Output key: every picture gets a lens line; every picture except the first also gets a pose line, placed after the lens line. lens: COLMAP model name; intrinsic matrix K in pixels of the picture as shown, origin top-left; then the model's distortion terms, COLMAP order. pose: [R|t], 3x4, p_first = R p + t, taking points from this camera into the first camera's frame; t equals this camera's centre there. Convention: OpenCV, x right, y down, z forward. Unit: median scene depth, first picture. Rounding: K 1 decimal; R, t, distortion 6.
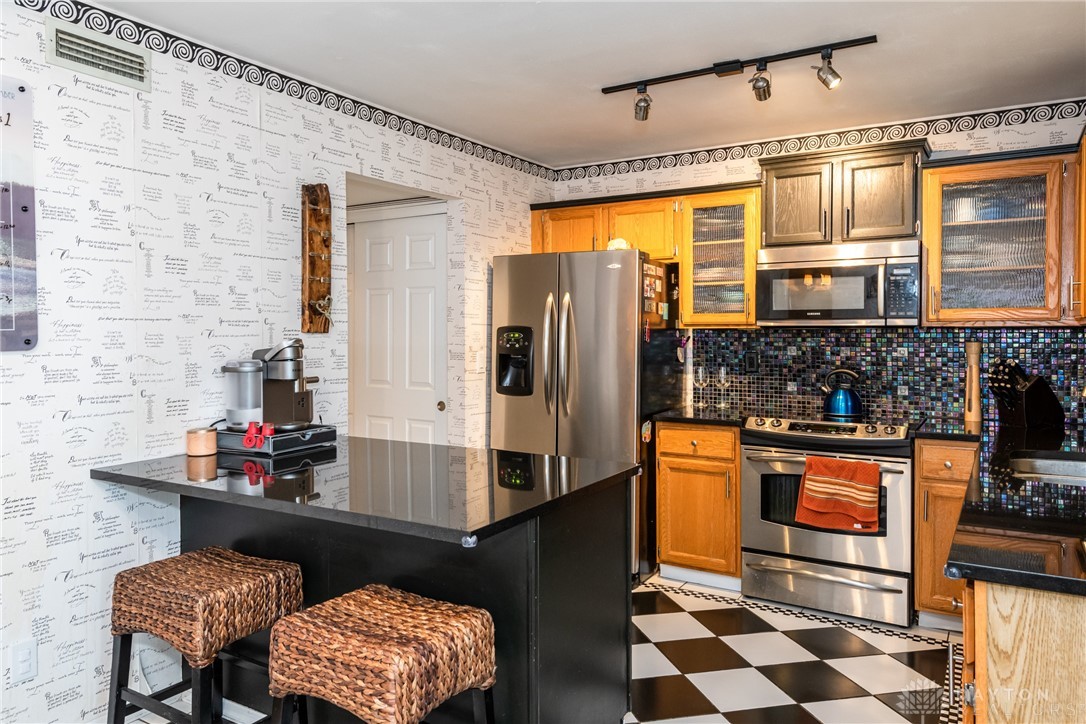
lens RADIAL K [[749.5, 0, 534.0], [0, 749.5, 338.4], [0, 0, 1]] dist [0.029688, -0.004336]
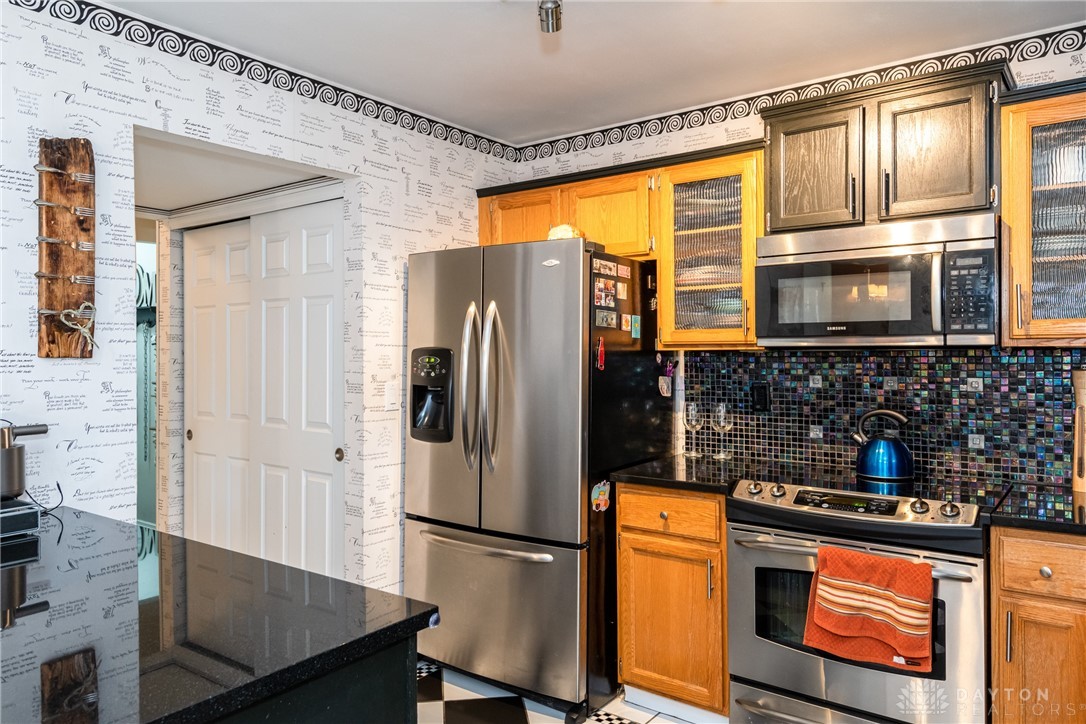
lens RADIAL K [[740.2, 0, 561.9], [0, 740.2, 348.0], [0, 0, 1]] dist [0.034797, -0.019386]
pose [[0.996969, -0.002148, -0.077772, 0.166145], [0.000819, 0.999853, -0.017110, -0.003425], [0.077798, 0.016994, 0.996824, 0.293929]]
